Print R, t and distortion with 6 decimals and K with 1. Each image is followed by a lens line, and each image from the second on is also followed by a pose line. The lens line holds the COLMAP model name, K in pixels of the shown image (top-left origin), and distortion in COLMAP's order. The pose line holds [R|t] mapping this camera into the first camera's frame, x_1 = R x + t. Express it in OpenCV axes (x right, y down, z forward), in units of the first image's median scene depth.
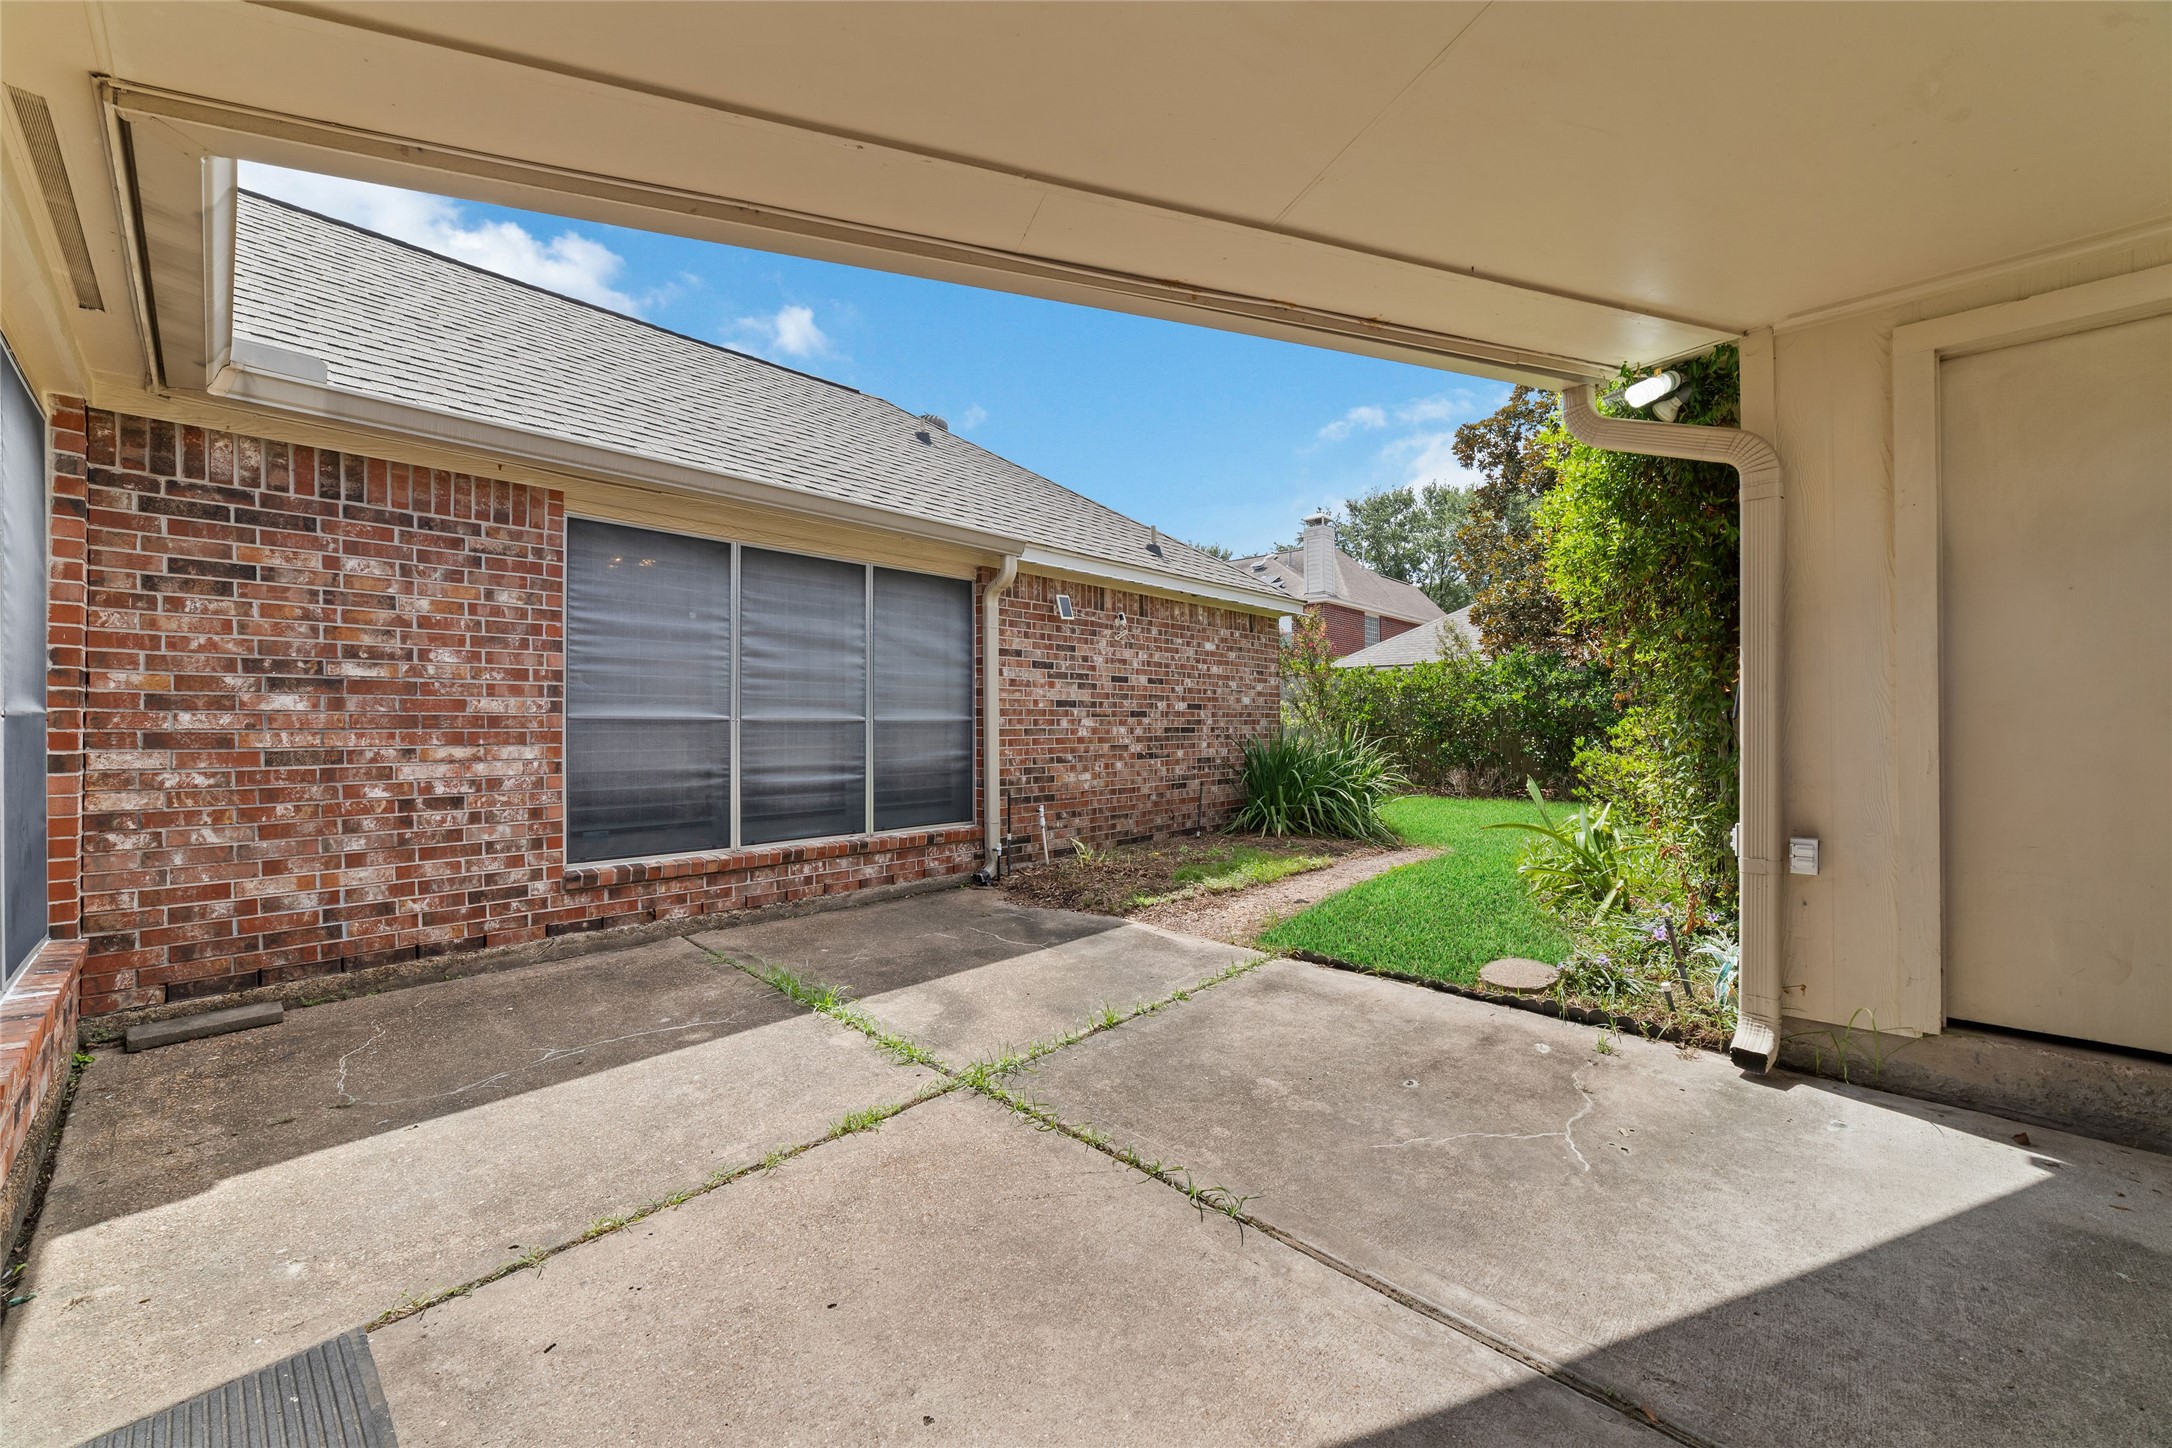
lens RADIAL K [[832.7, 0, 1088.9], [0, 832.7, 723.5], [0, 0, 1]] dist [-0.026339, 0.009912]
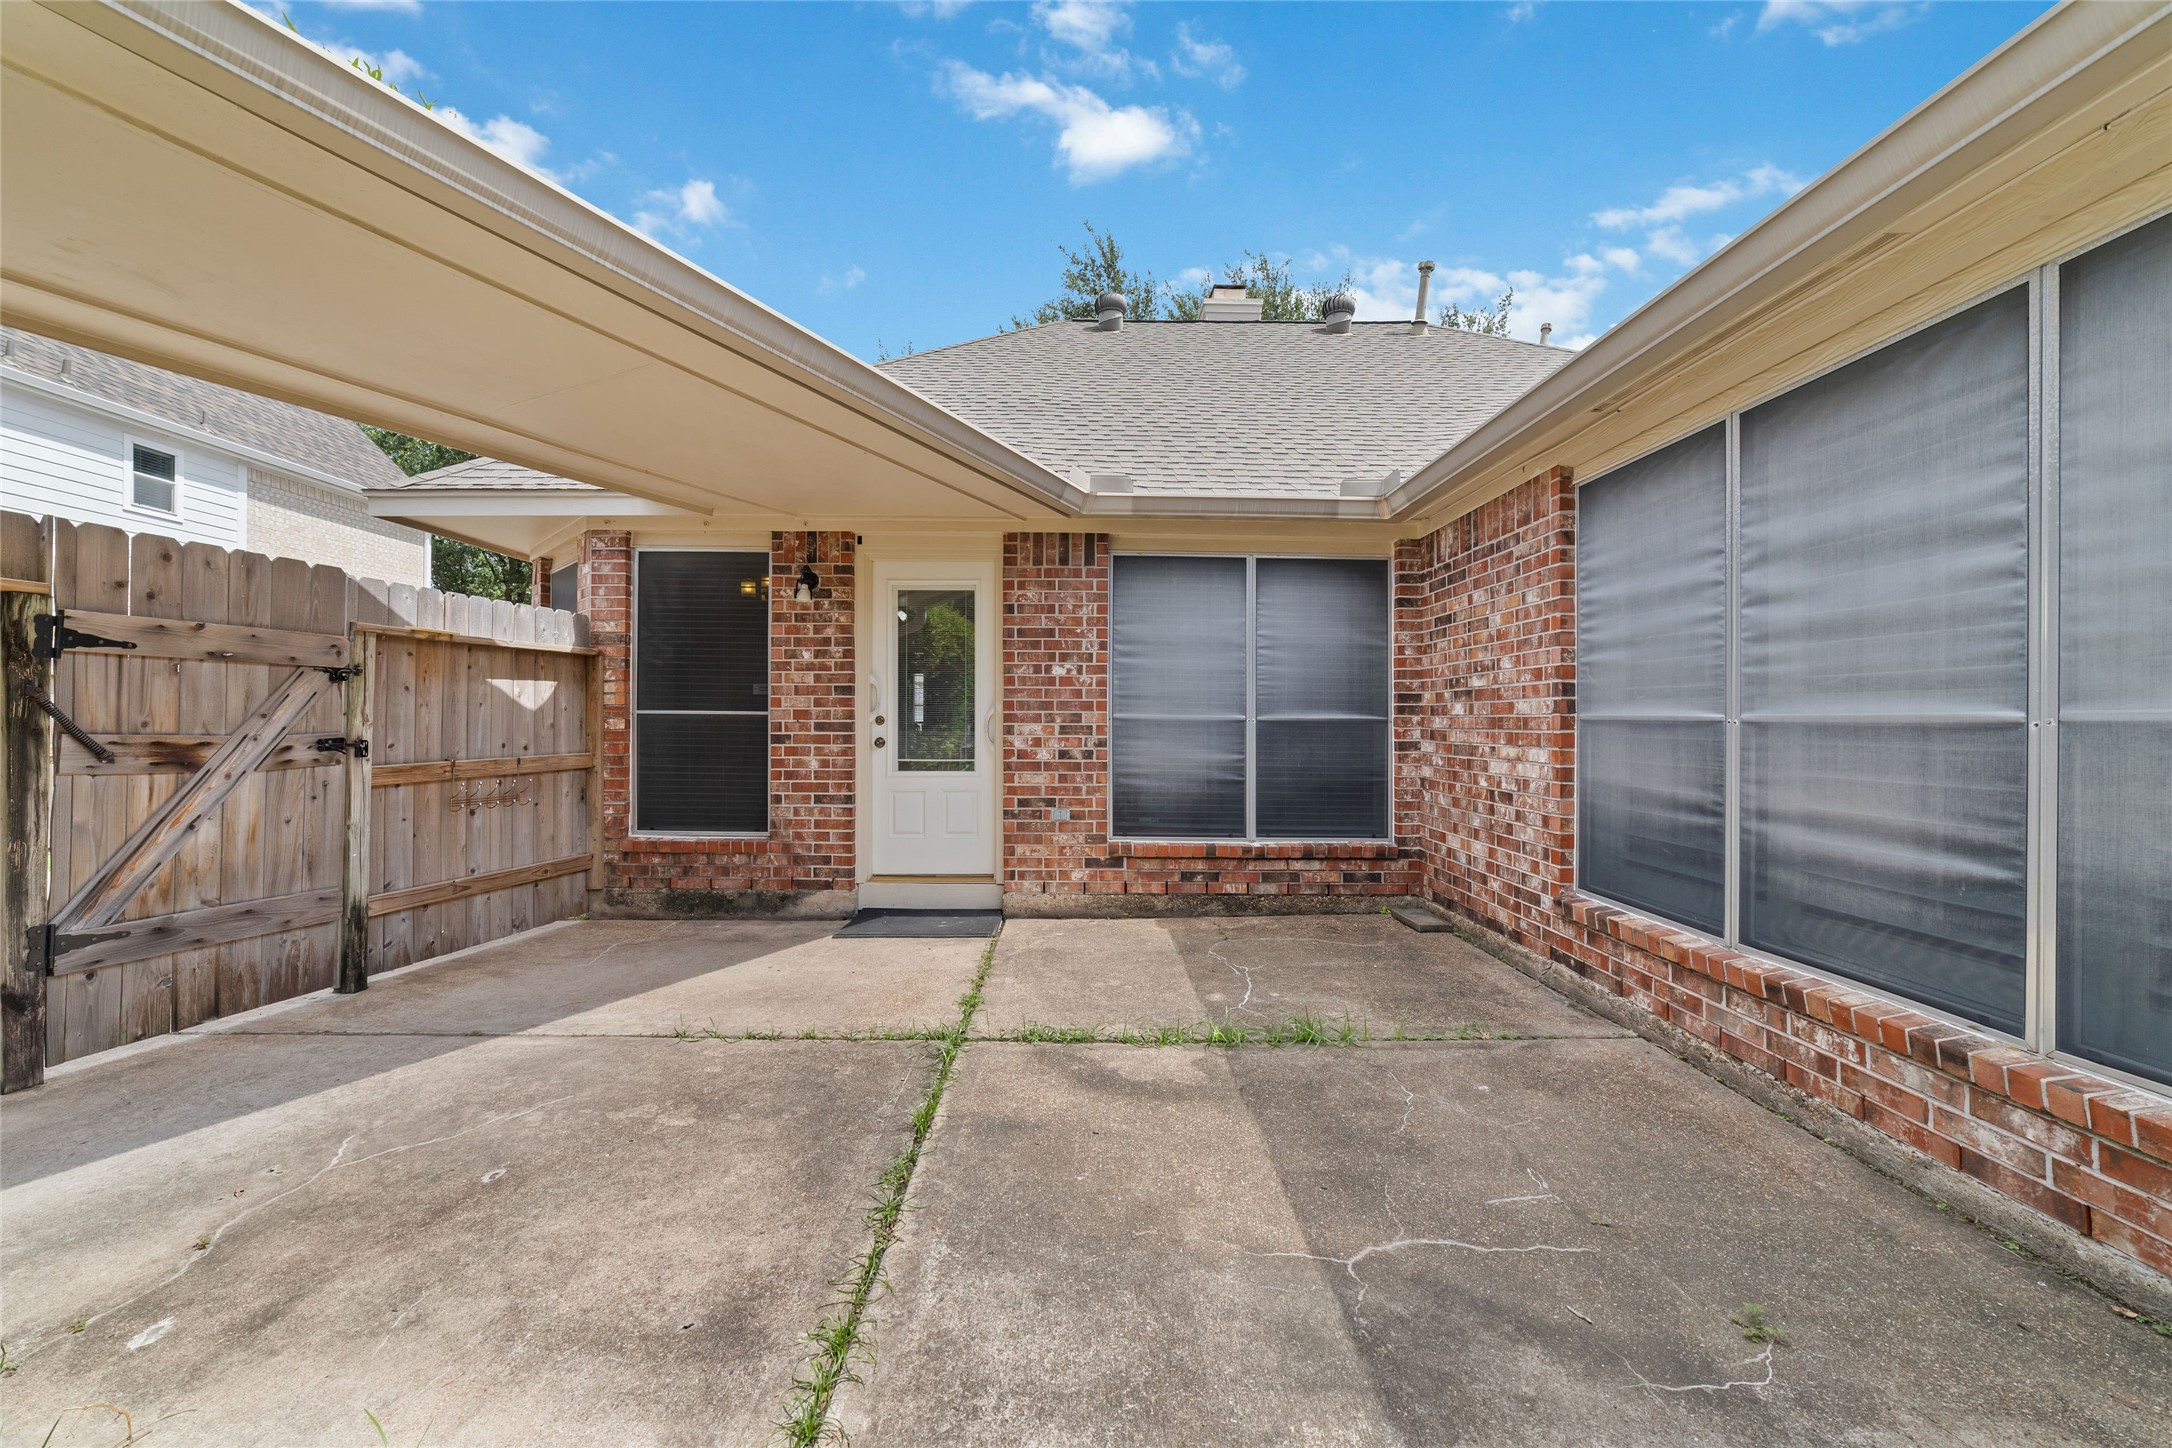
lens RADIAL K [[832.7, 0, 1088.9], [0, 832.7, 723.5], [0, 0, 1]] dist [-0.026339, 0.009912]
pose [[-0.721622, 0.002186, -0.692284, 0.341053], [0.000099, 0.999995, 0.003054, -0.004640], [0.692288, 0.002136, -0.721618, 1.288221]]
